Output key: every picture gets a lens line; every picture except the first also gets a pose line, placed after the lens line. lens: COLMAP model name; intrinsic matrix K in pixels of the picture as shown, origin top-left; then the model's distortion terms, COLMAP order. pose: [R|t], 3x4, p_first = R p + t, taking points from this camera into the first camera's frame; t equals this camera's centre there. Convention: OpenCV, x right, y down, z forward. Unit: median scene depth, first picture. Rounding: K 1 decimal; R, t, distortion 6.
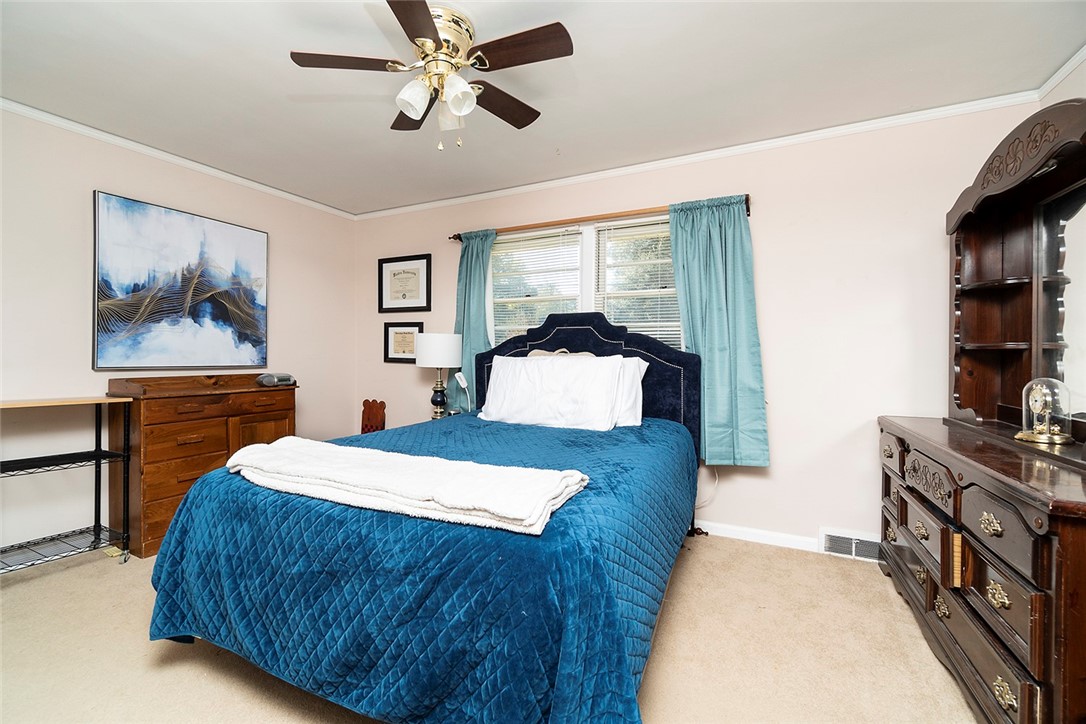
lens RADIAL K [[461.7, 0, 542.9], [0, 461.7, 356.0], [0, 0, 1]] dist [0.002234, 0.000034]
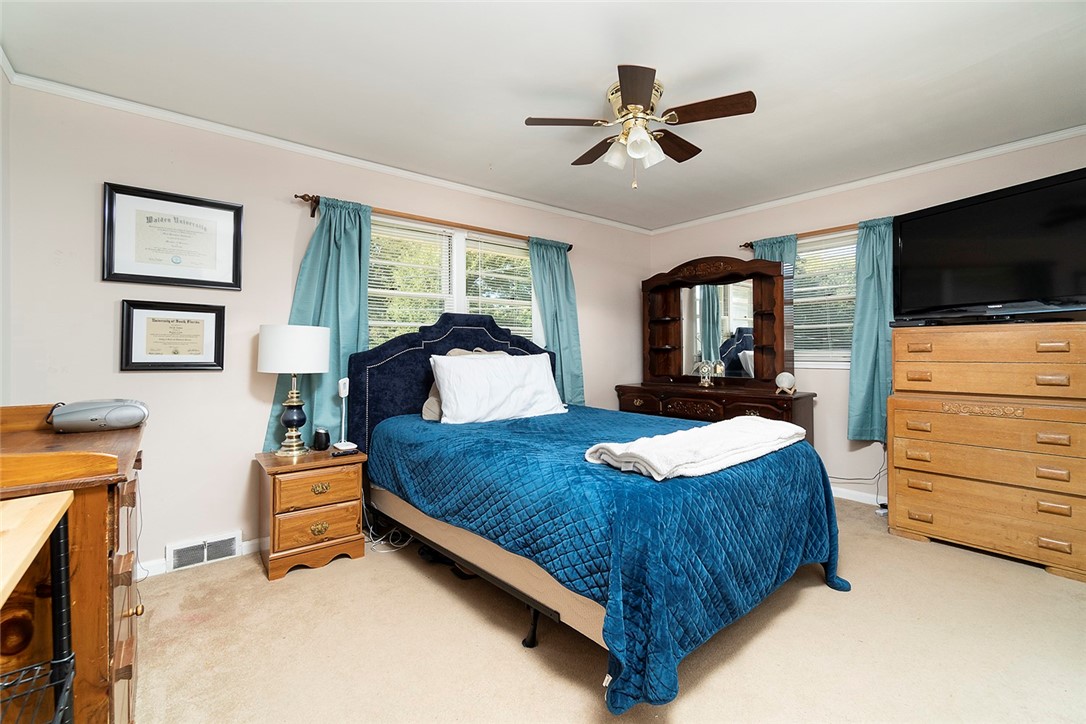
lens RADIAL K [[461.7, 0, 547.5], [0, 461.7, 353.3], [0, 0, 1]] dist [0.002234, 0.000034]
pose [[0.423380, -0.006699, 0.905927, -0.663159], [0.015713, 0.999877, 0.000051, -0.000021], [-0.905816, 0.014213, 0.423433, 0.315621]]
